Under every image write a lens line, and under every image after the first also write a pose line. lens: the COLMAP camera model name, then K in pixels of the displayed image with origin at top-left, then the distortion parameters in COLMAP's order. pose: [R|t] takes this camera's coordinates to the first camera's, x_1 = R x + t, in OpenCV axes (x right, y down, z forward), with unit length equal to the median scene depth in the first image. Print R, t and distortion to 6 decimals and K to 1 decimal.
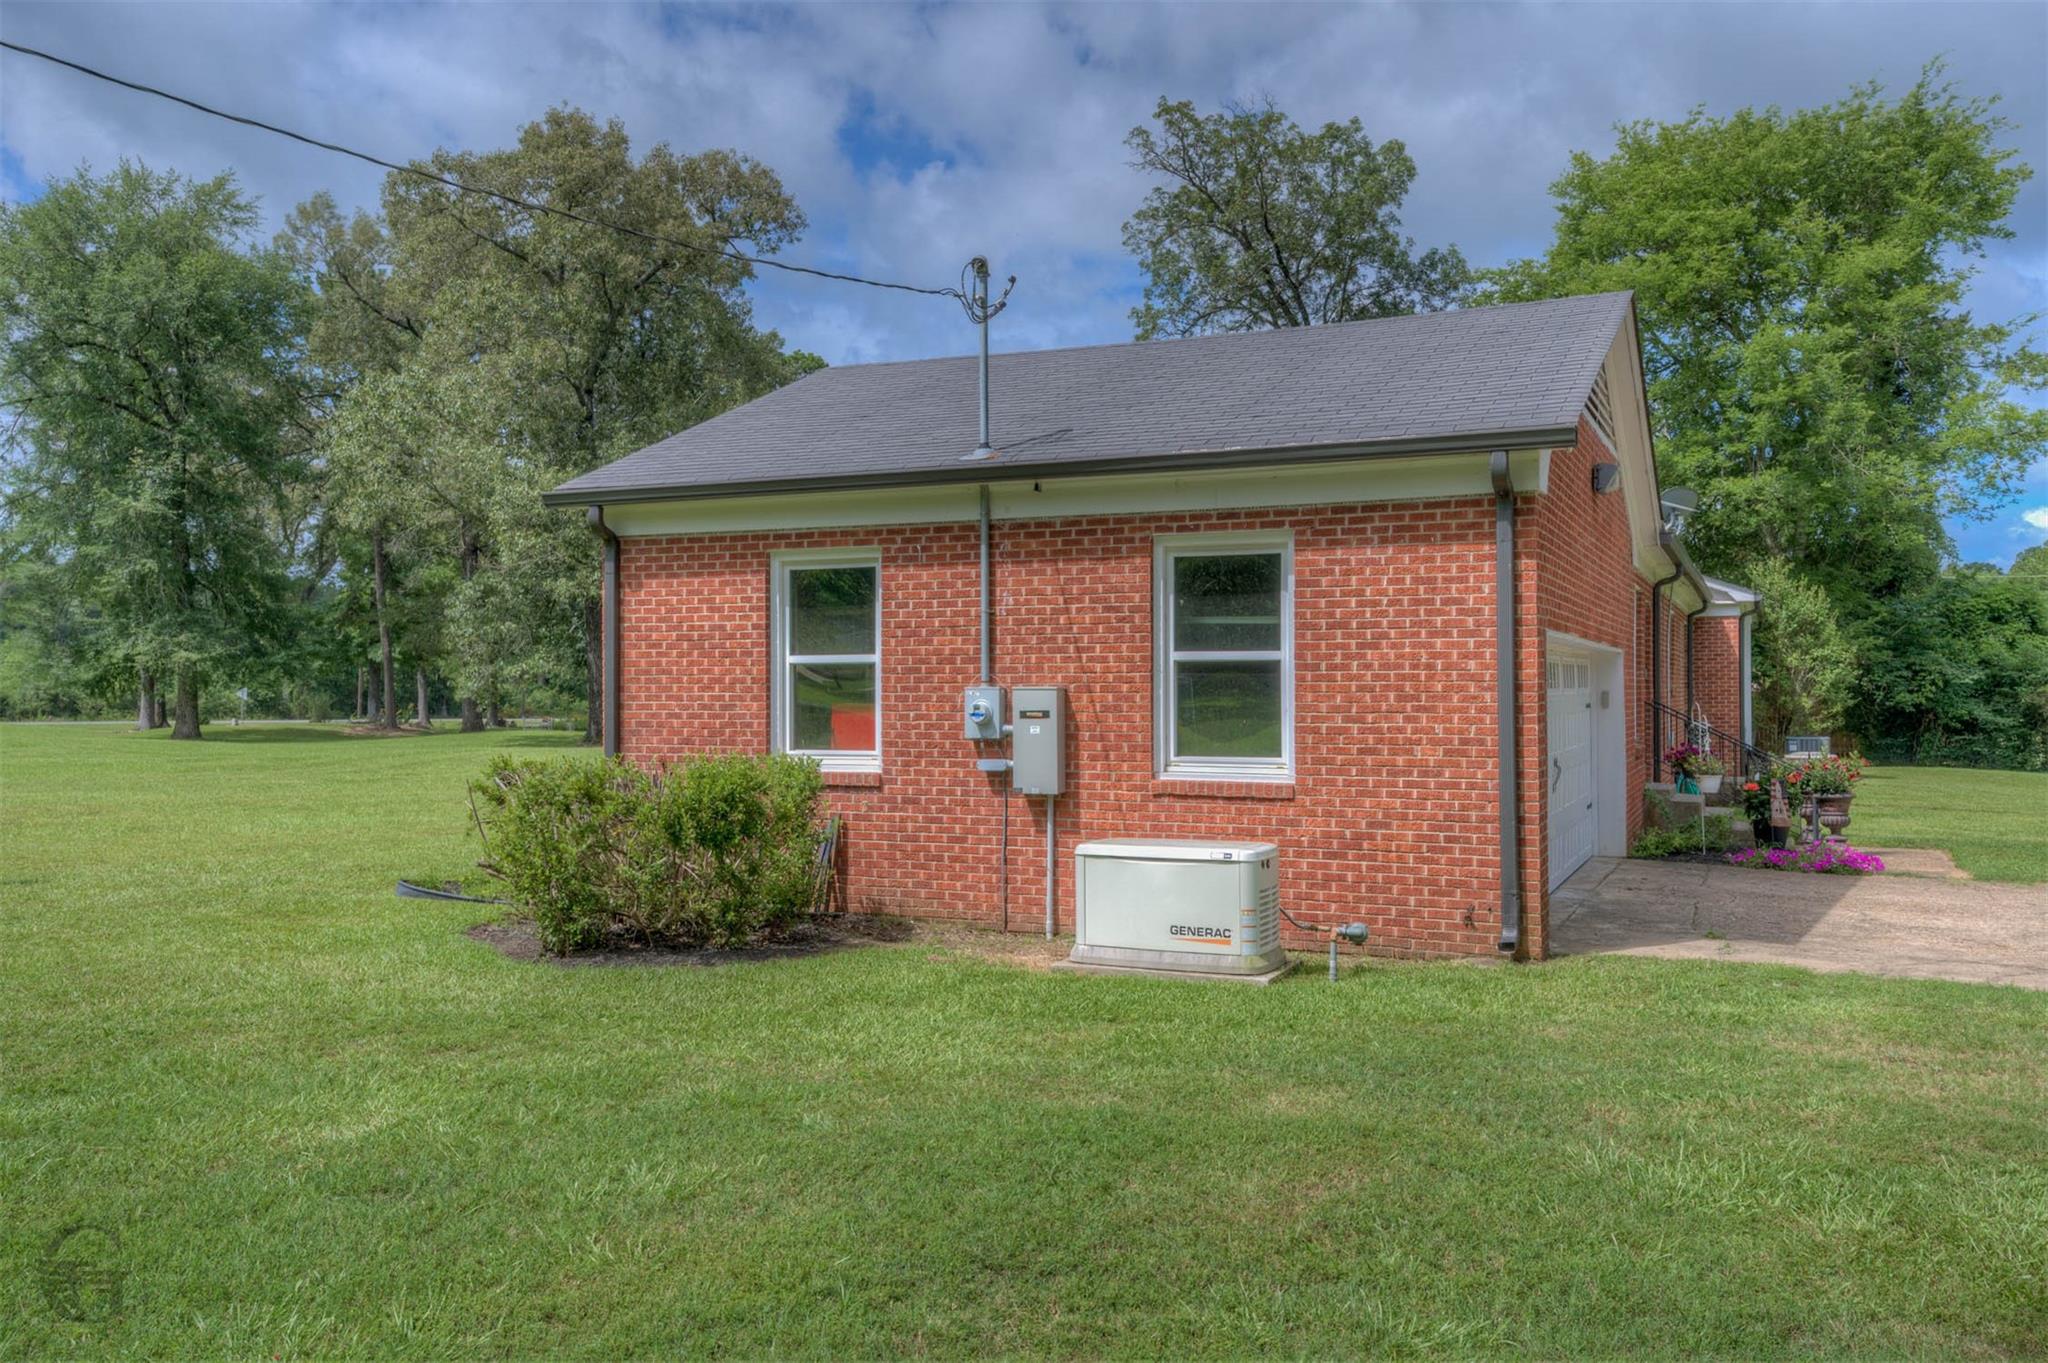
lens RADIAL K [[1648.5, 0, 1016.6], [0, 1648.5, 681.5], [0, 0, 1]] dist [0.095184, -0.001351]
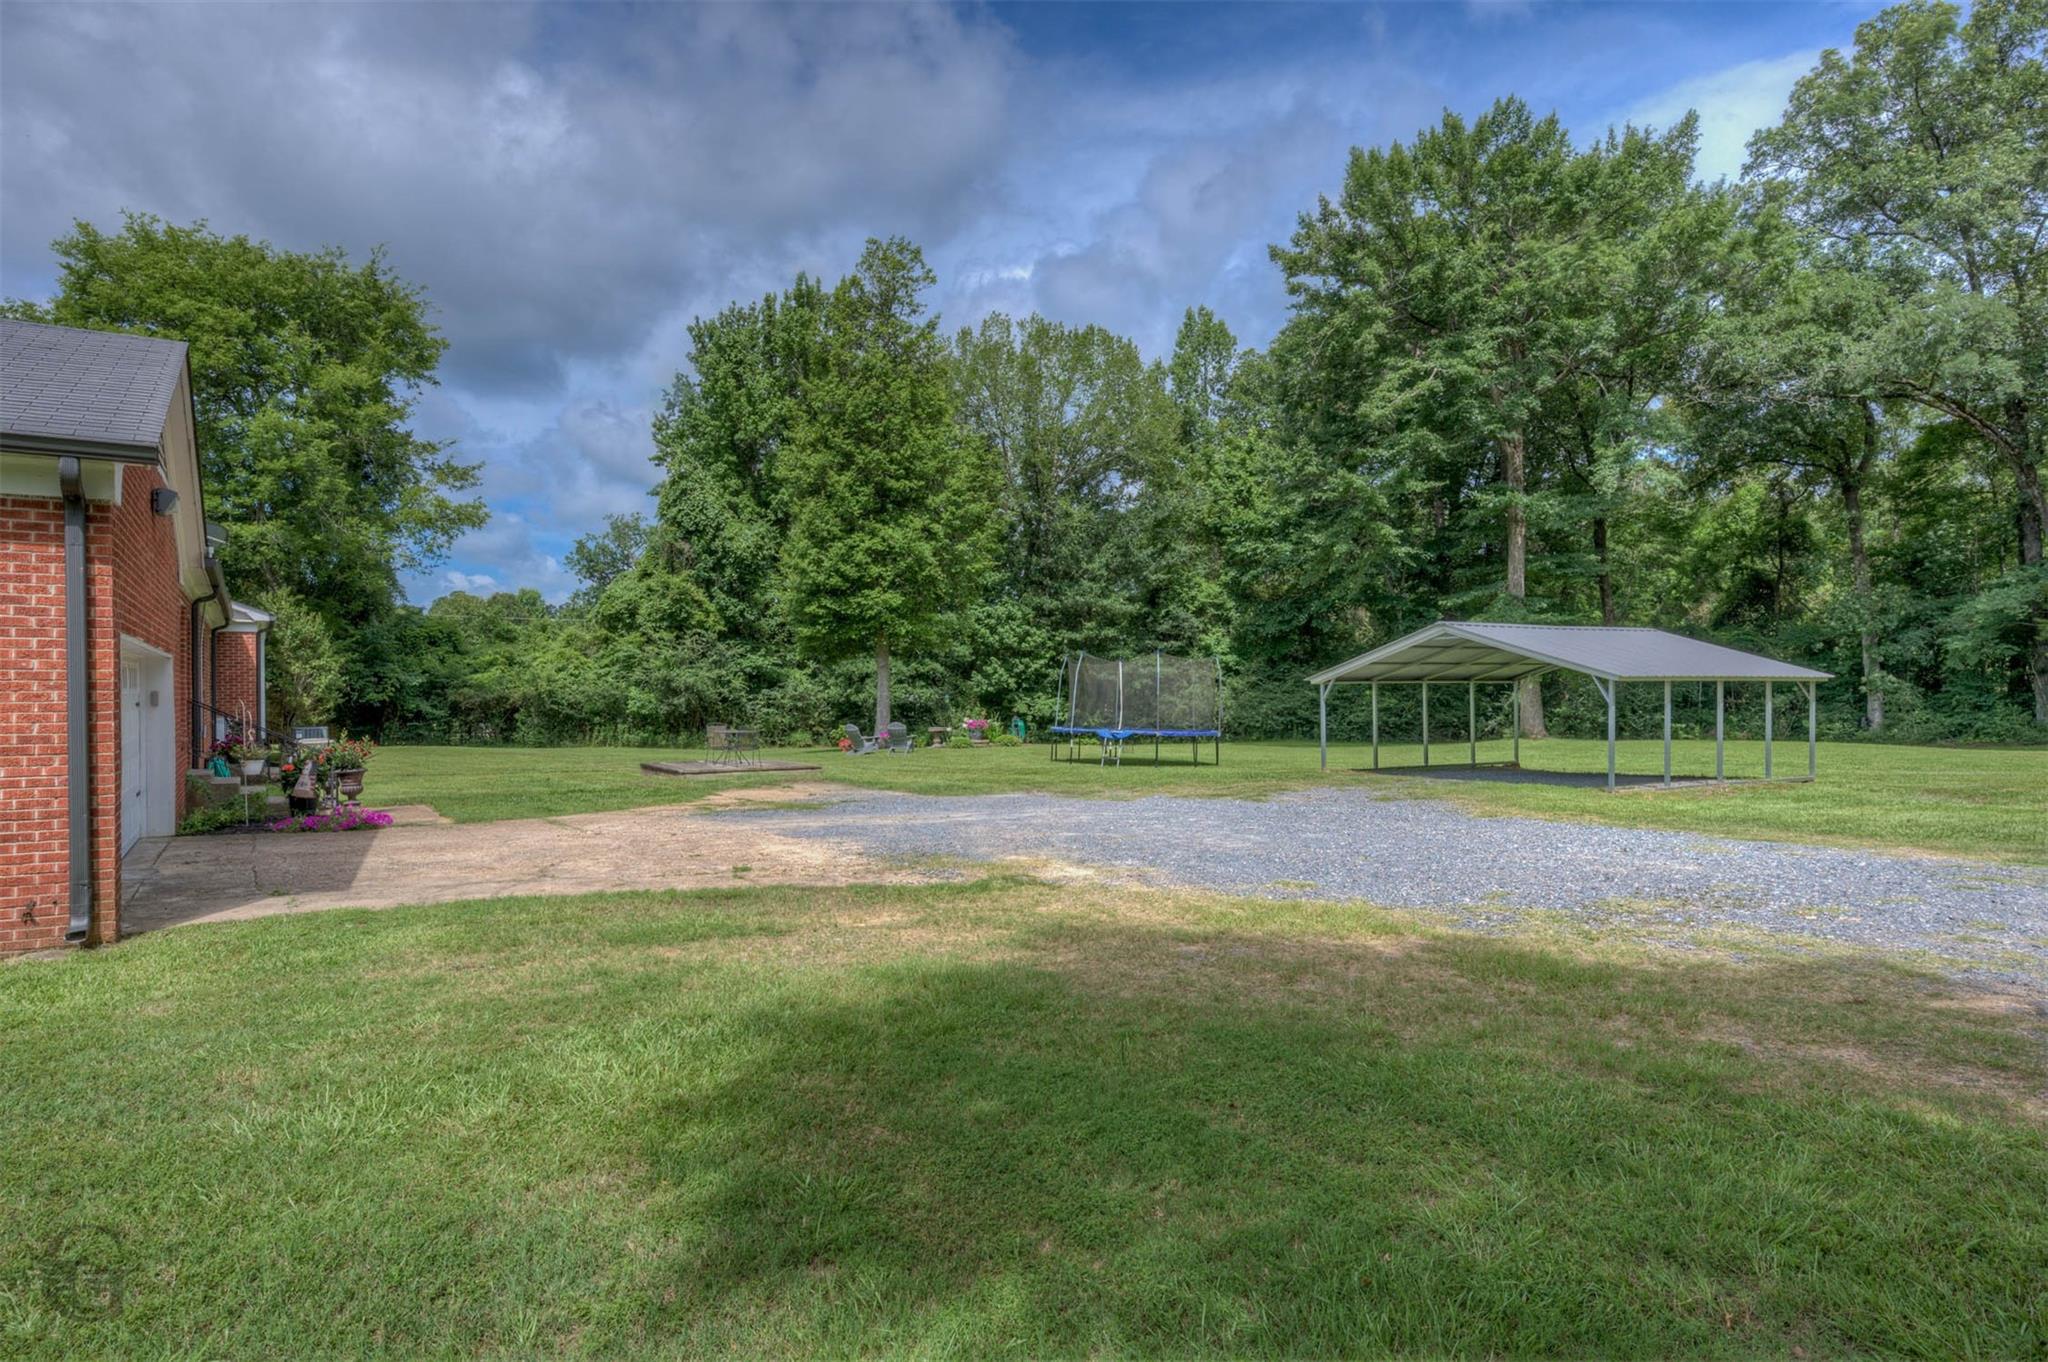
lens RADIAL K [[1176.2, 0, 1026.4], [0, 1176.2, 684.8], [0, 0, 1]] dist [0.019242, 0.005508]
pose [[0.541302, 0.002110, 0.840825, -0.003391], [-0.000885, 0.999998, -0.001940, 0.001104], [-0.840828, 0.000306, 0.541303, 0.029170]]
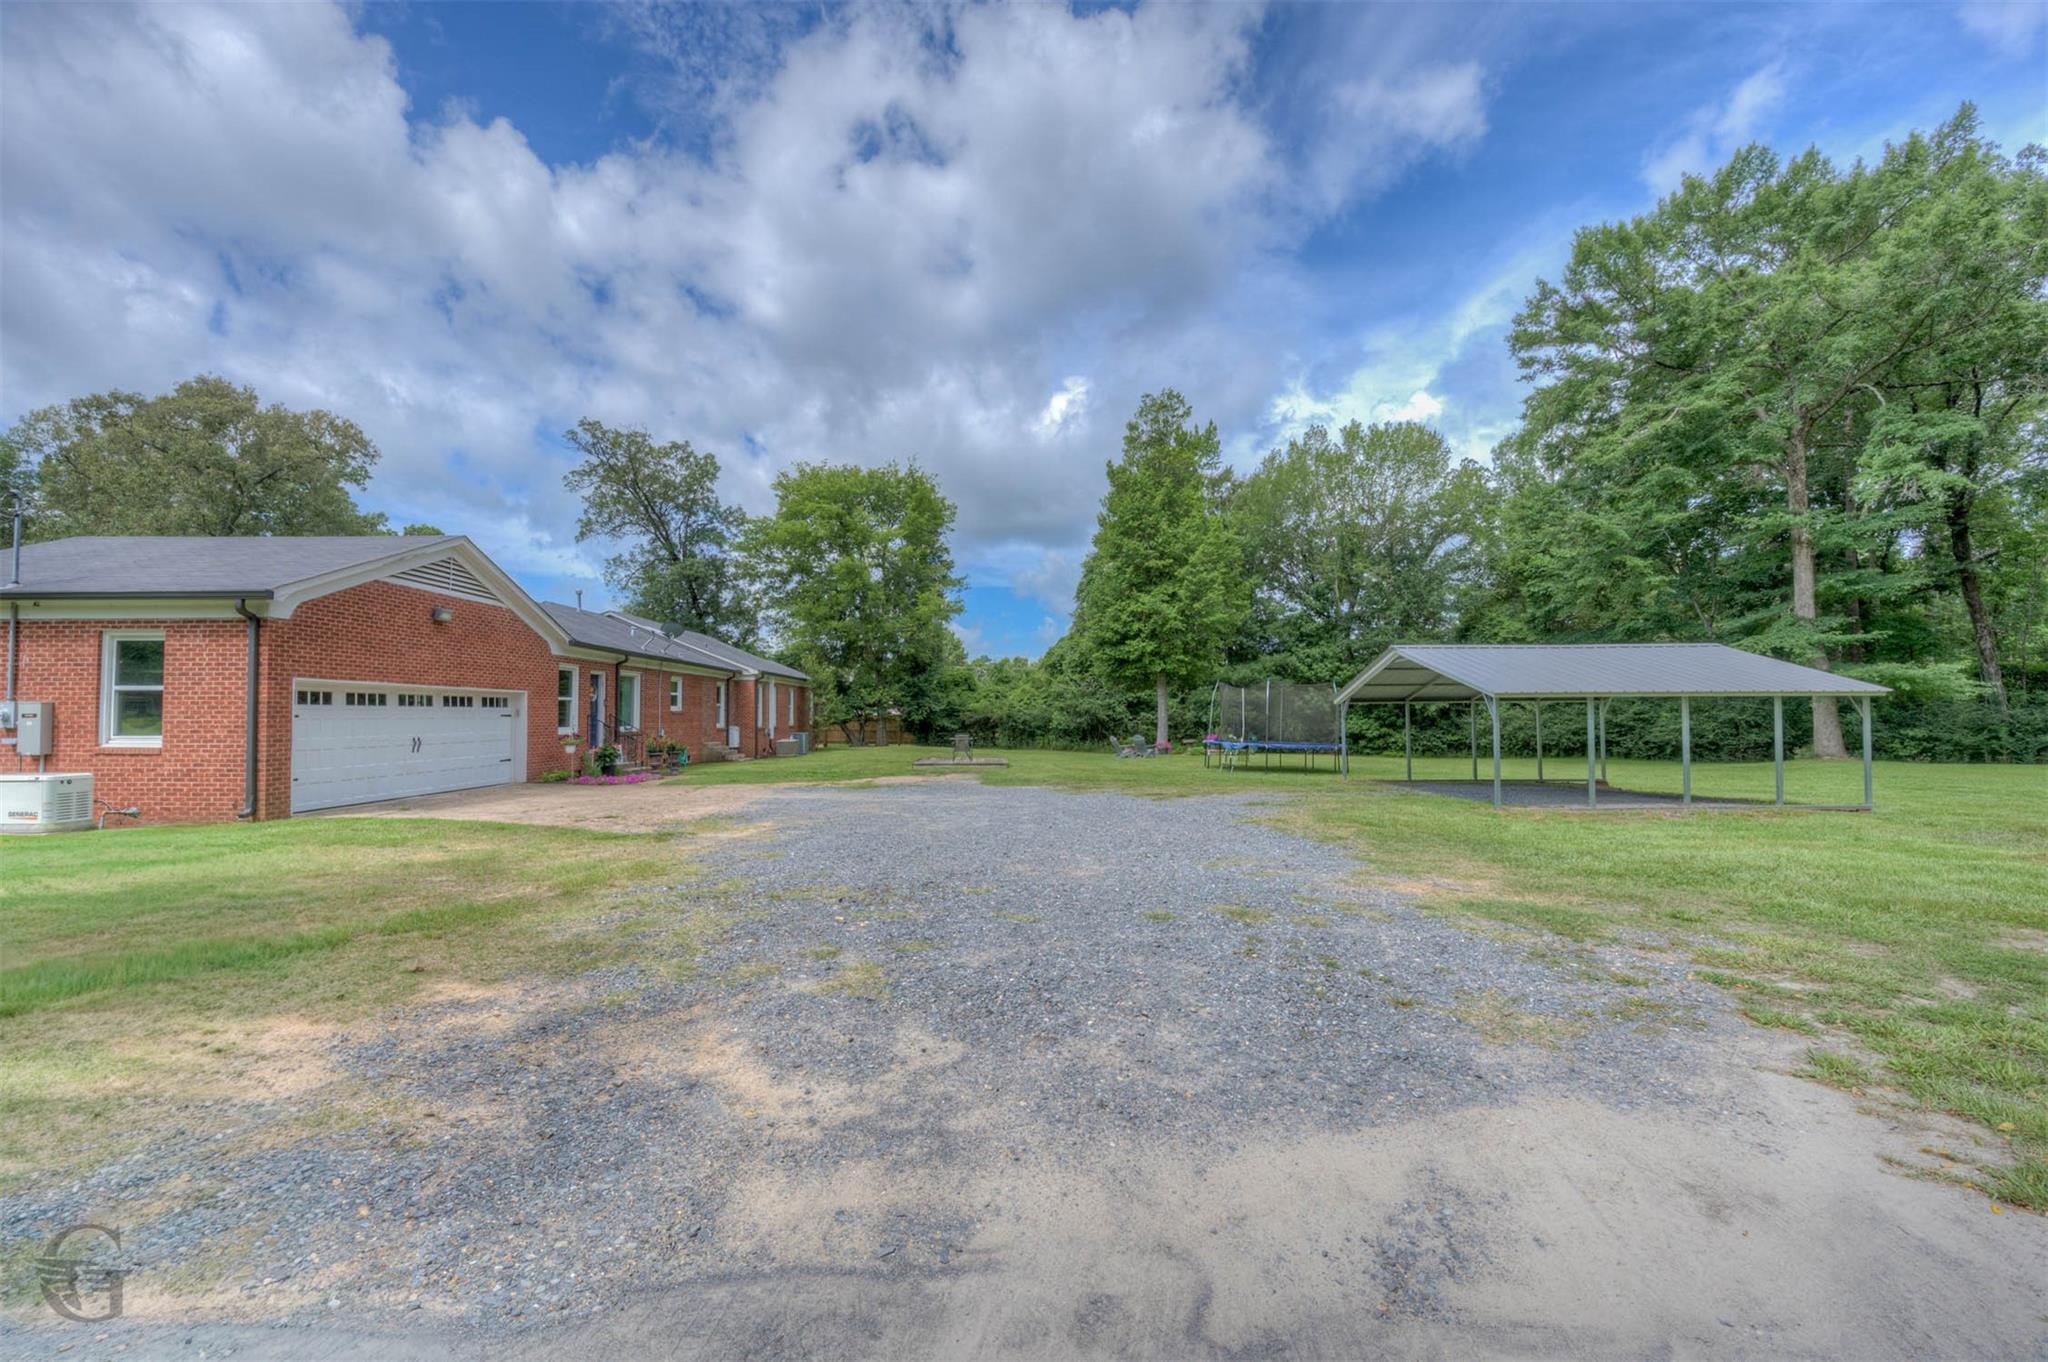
lens RADIAL K [[812.2, 0, 1029.2], [0, 812.2, 689.3], [0, 0, 1]] dist [-0.027641, -0.000480]
pose [[0.899181, 0.012326, 0.437404, 0.232819], [0.000608, 0.999567, -0.029416, 0.005398], [-0.437577, 0.026717, 0.898784, -0.131009]]
